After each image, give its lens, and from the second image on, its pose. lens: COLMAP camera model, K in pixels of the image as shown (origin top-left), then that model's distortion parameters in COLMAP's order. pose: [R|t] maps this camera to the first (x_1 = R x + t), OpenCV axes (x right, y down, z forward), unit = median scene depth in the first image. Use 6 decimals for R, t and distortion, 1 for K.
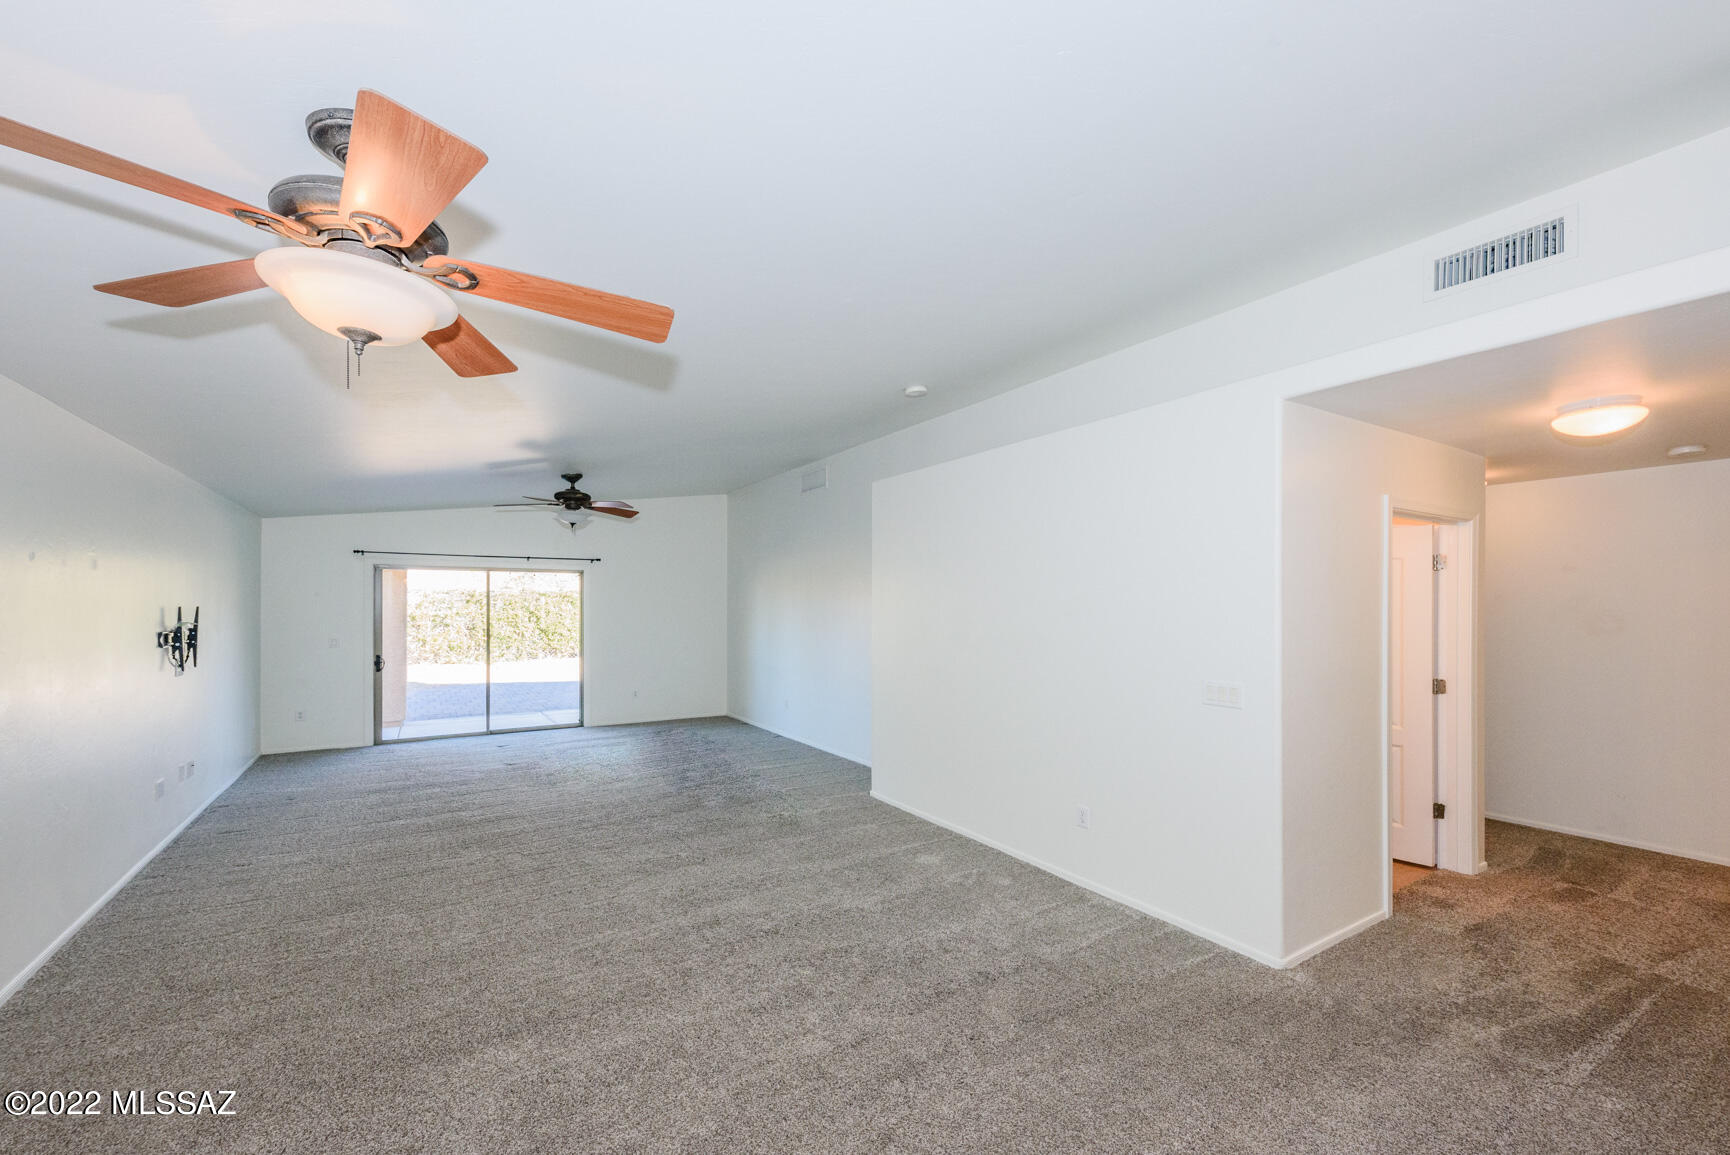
lens RADIAL K [[678.5, 0, 803.3], [0, 678.5, 605.2], [0, 0, 1]] dist [0.000885, -0.000091]
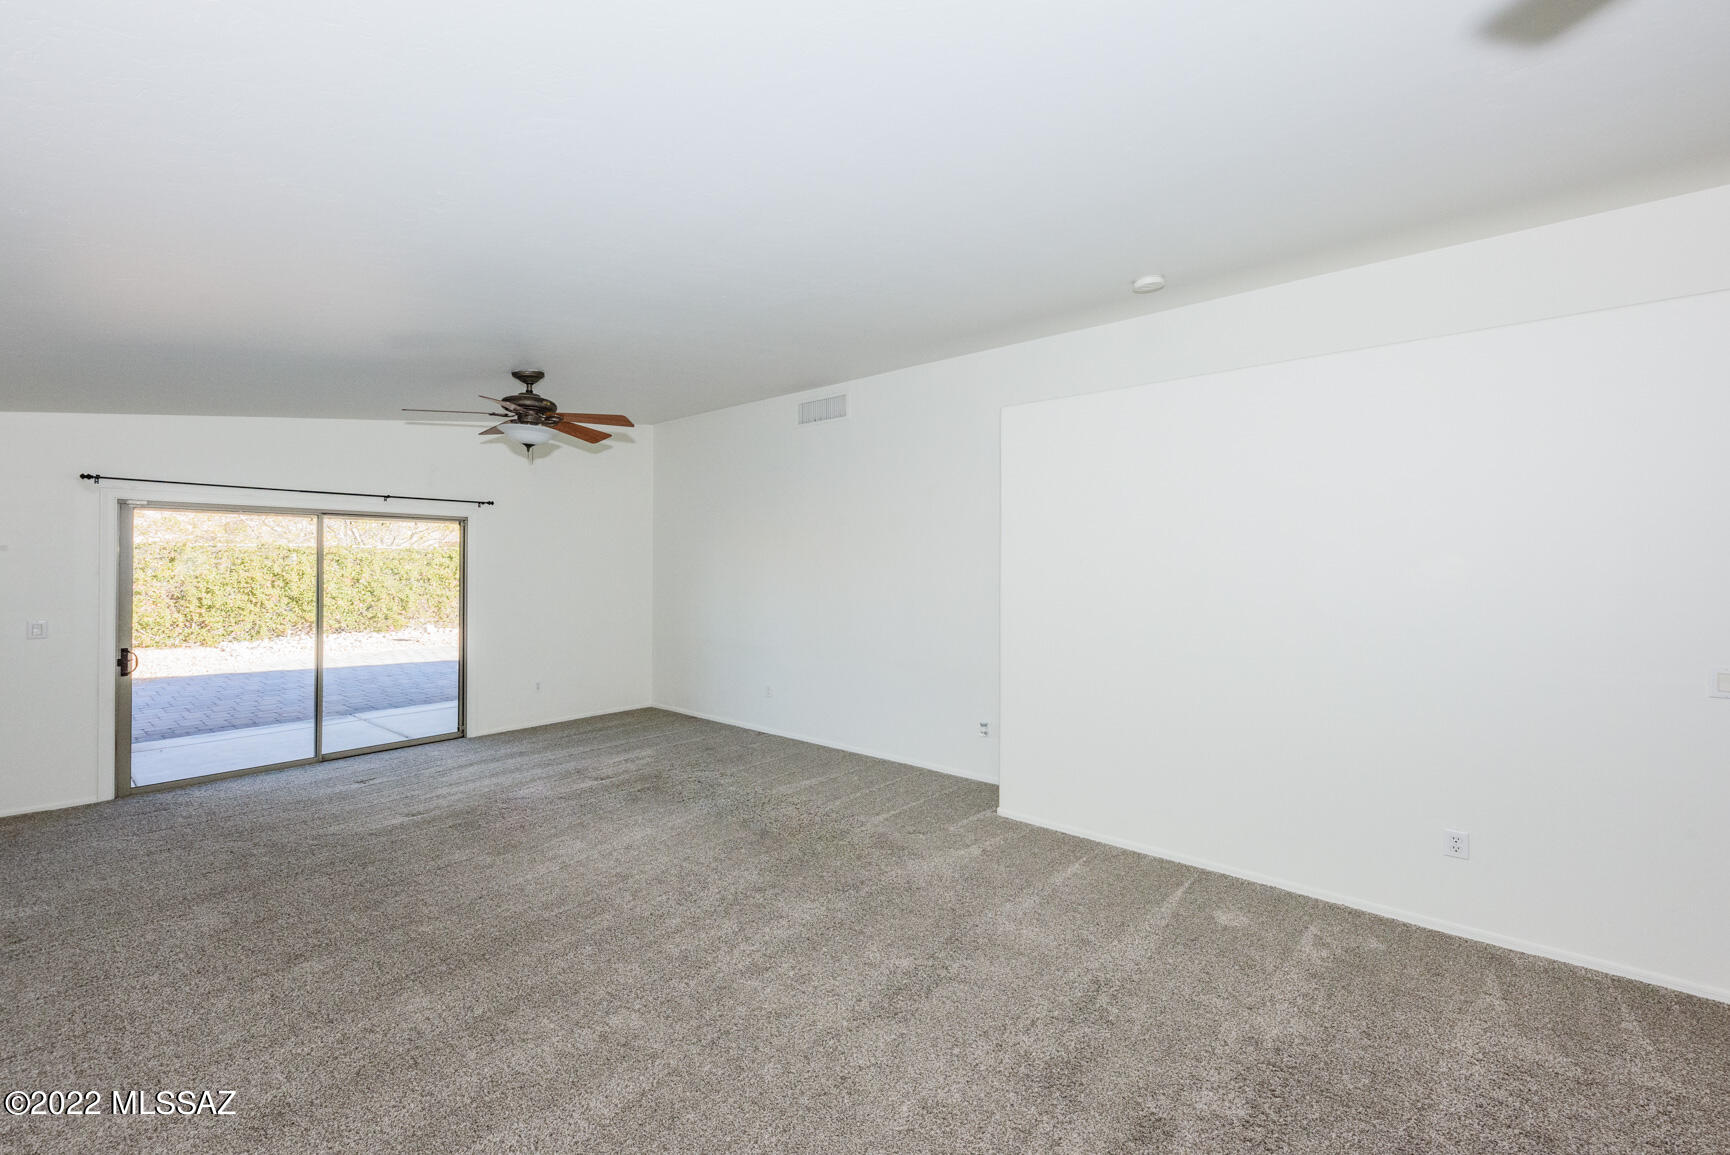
lens RADIAL K [[715.6, 0, 817.4], [0, 715.6, 556.1], [0, 0, 1]] dist [0.007999, -0.000232]
pose [[0.951305, 0.004895, 0.308213, -0.238387], [-0.001186, 0.999925, -0.012219, -0.001868], [-0.308250, 0.011259, 0.951239, 0.199119]]
